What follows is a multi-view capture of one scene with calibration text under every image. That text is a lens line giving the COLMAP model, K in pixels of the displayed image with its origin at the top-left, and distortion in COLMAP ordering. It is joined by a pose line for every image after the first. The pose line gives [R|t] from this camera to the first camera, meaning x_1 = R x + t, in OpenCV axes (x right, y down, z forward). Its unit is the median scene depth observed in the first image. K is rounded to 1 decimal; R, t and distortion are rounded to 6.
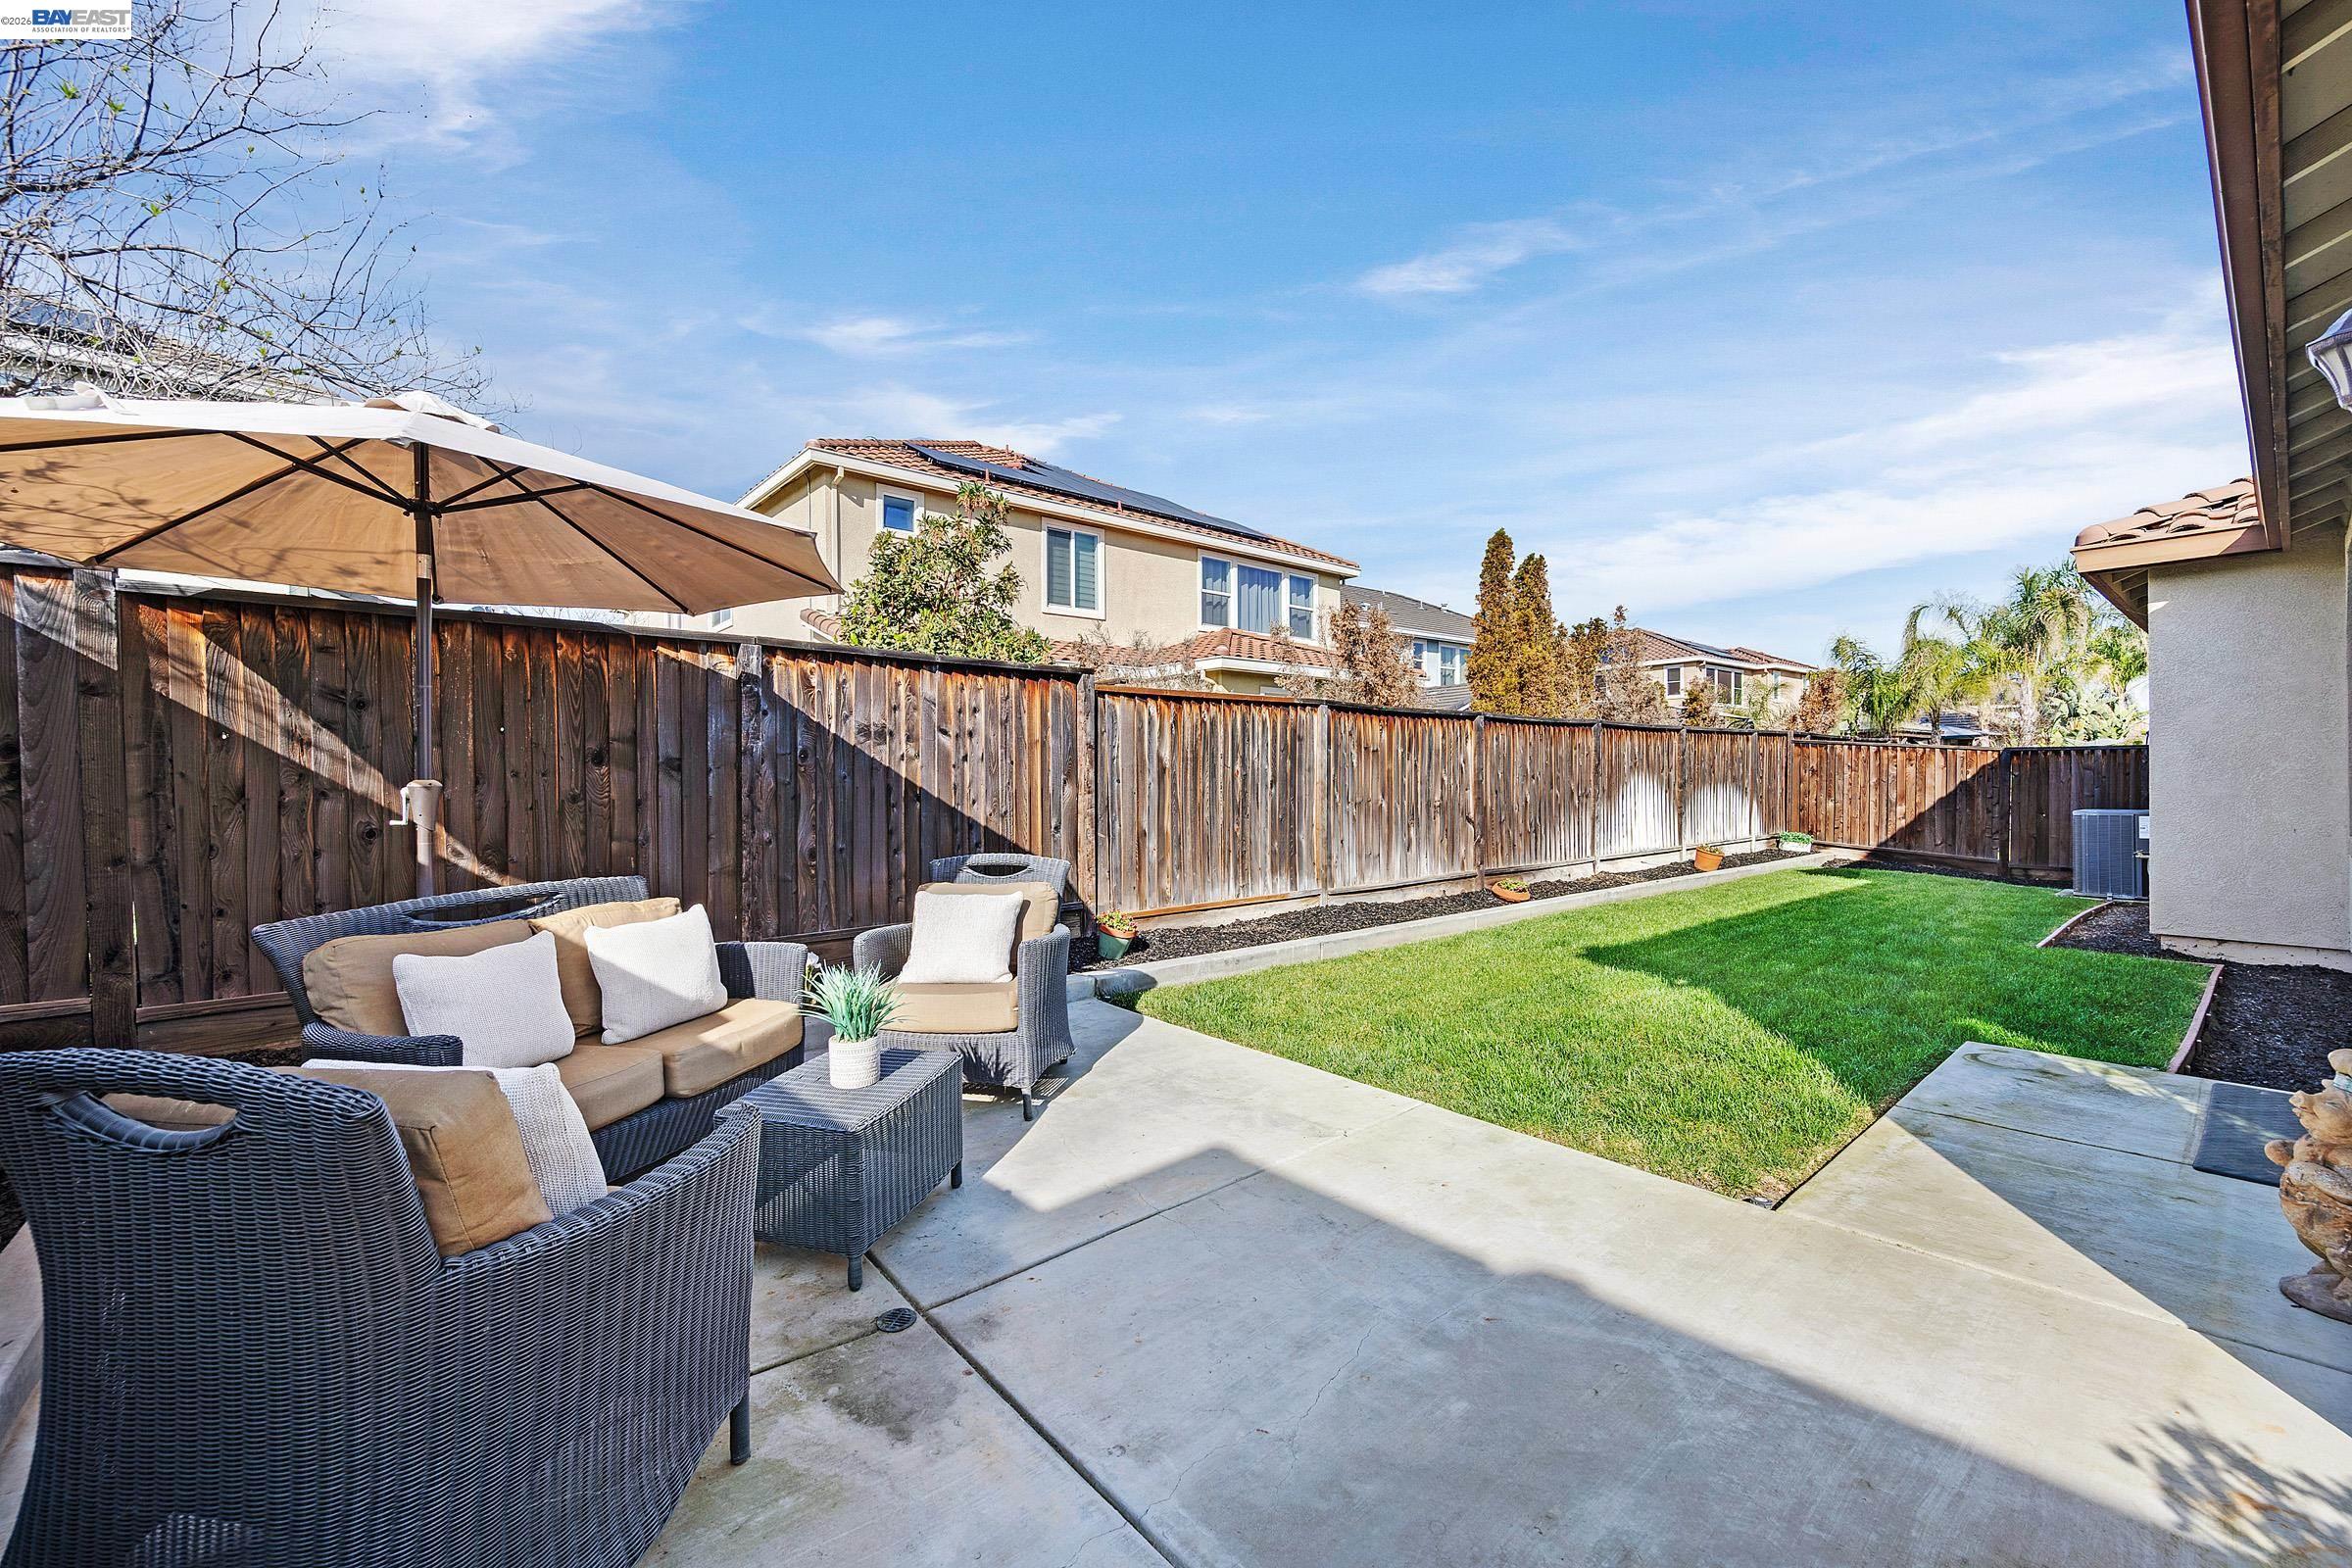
lens RADIAL K [[925.8, 0, 1179.5], [0, 925.8, 782.2], [0, 0, 1]] dist [0.003495, 0.001477]
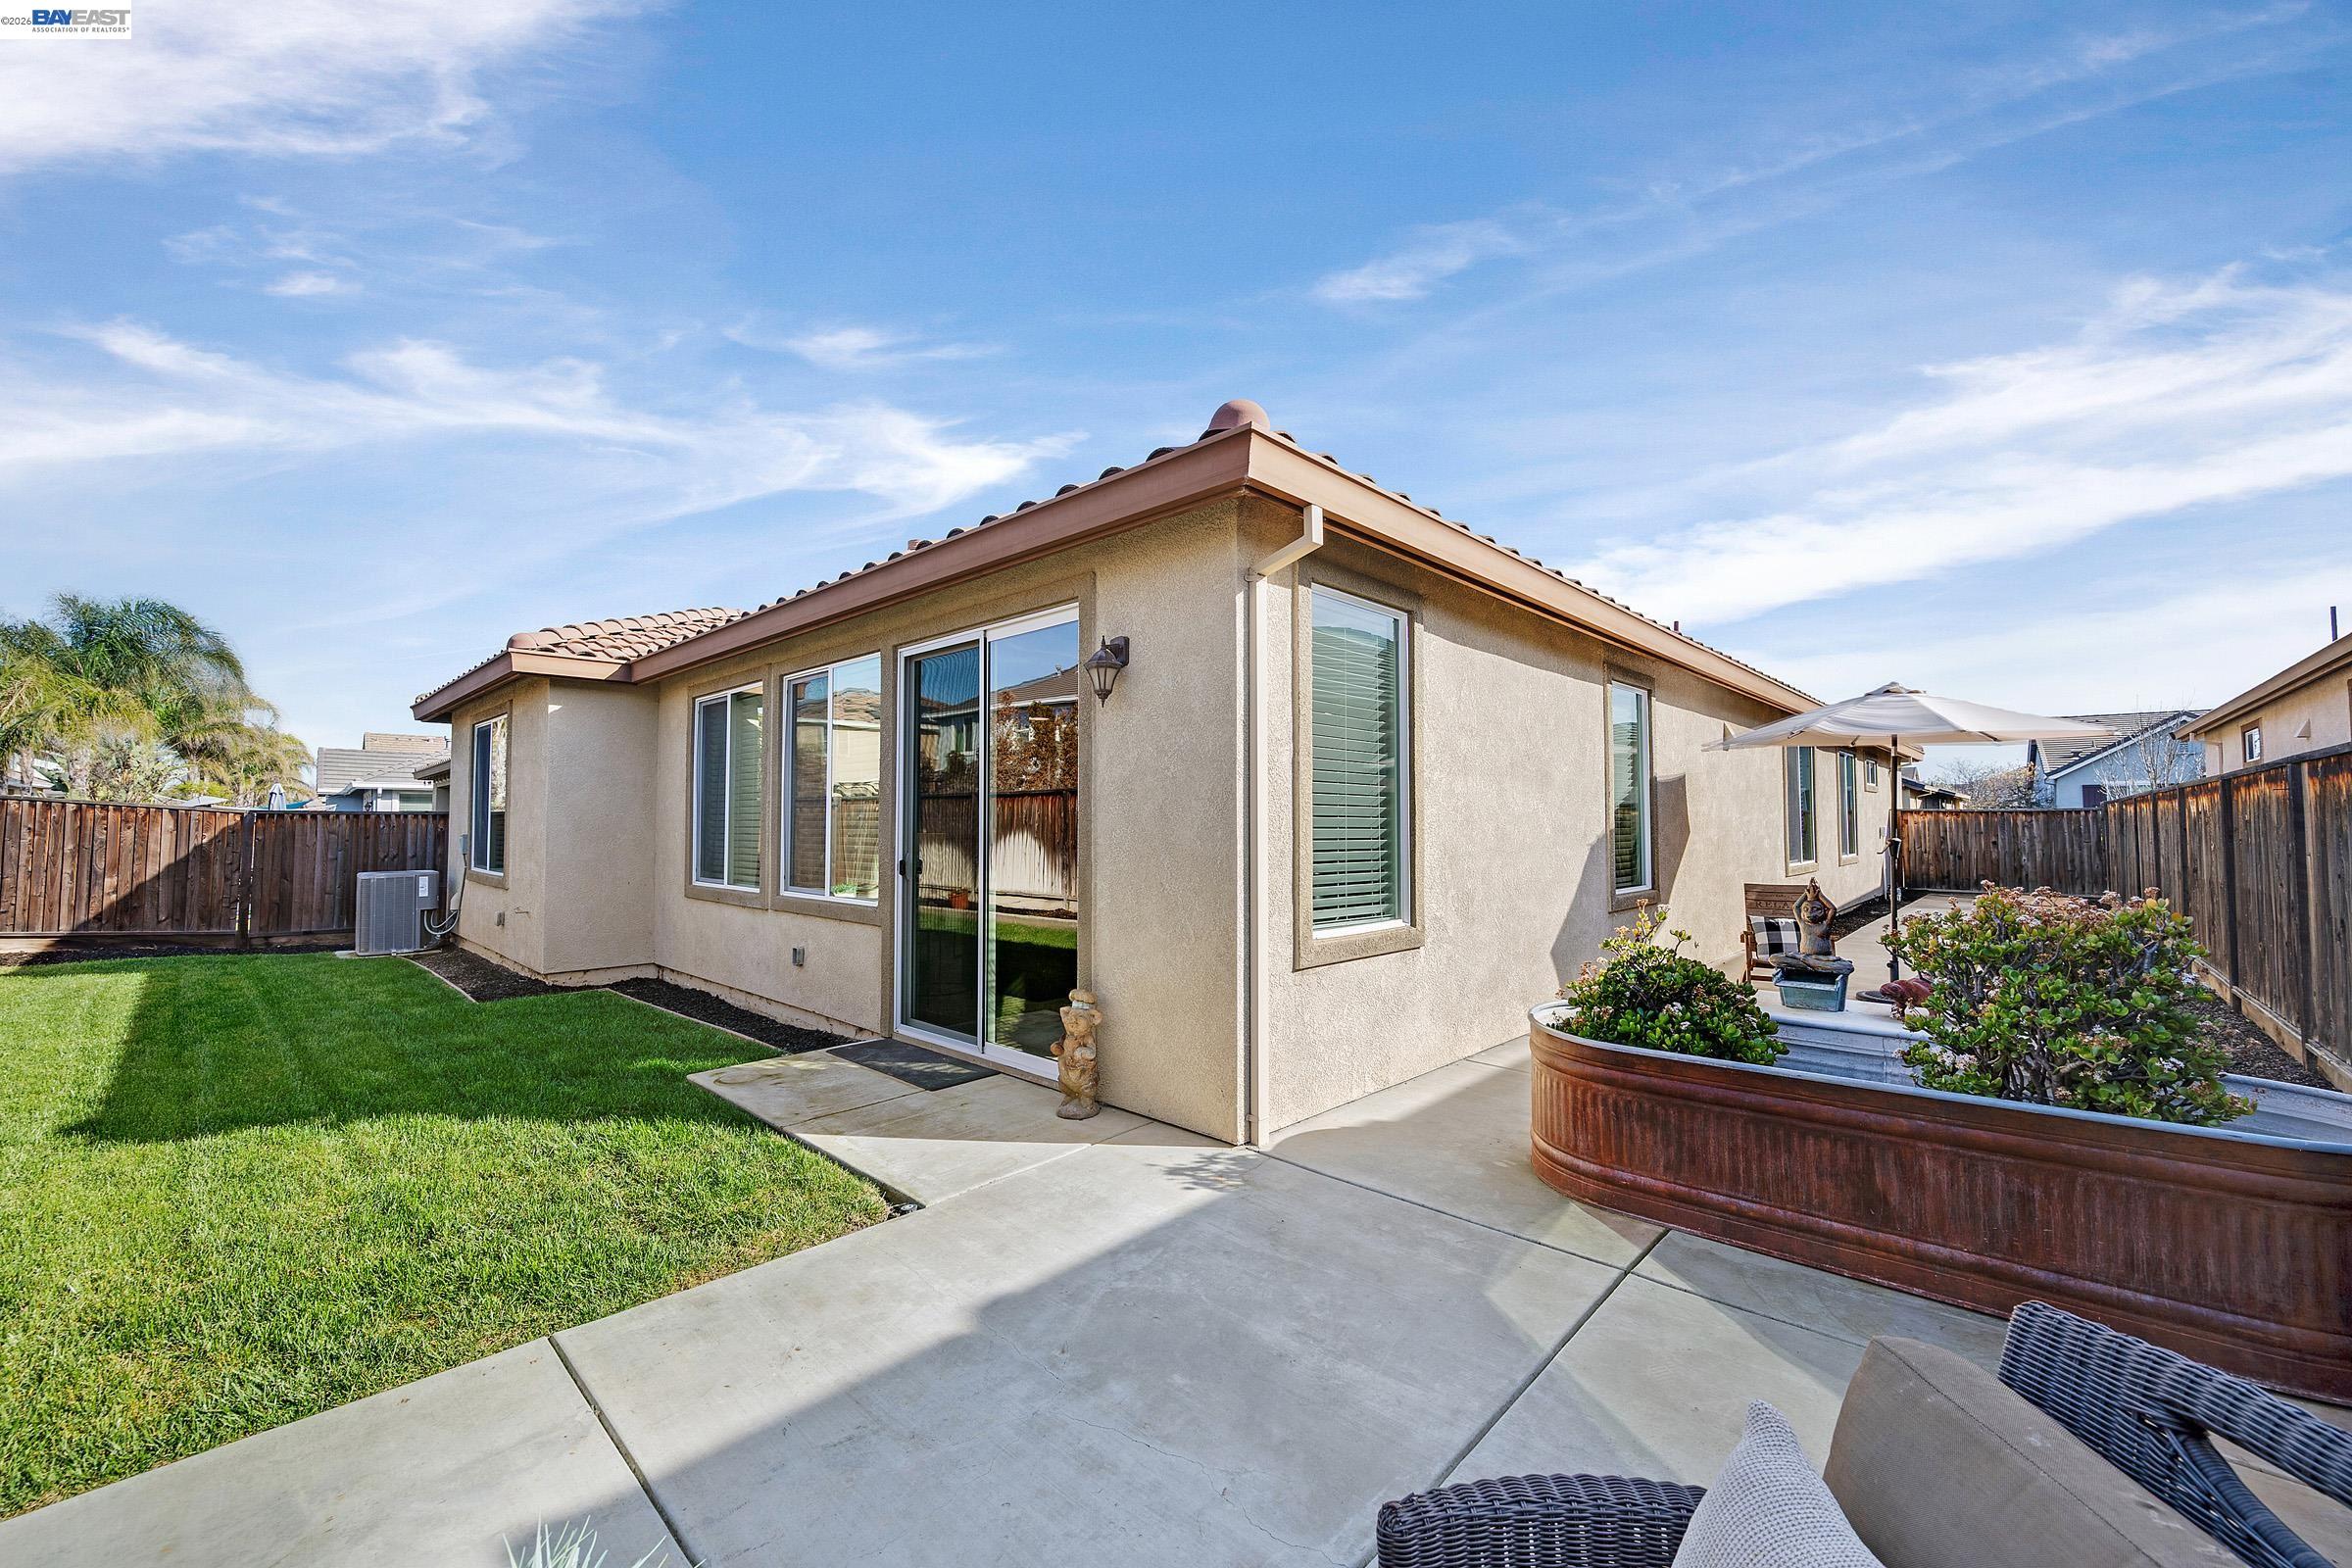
lens RADIAL K [[925.8, 0, 1179.4], [0, 925.8, 790.4], [0, 0, 1]] dist [0.003495, 0.001477]
pose [[-0.118345, 0.043186, 0.992033, -0.283798], [0.003232, 0.999065, -0.043107, -0.024380], [-0.992967, -0.001895, -0.118374, 0.323948]]
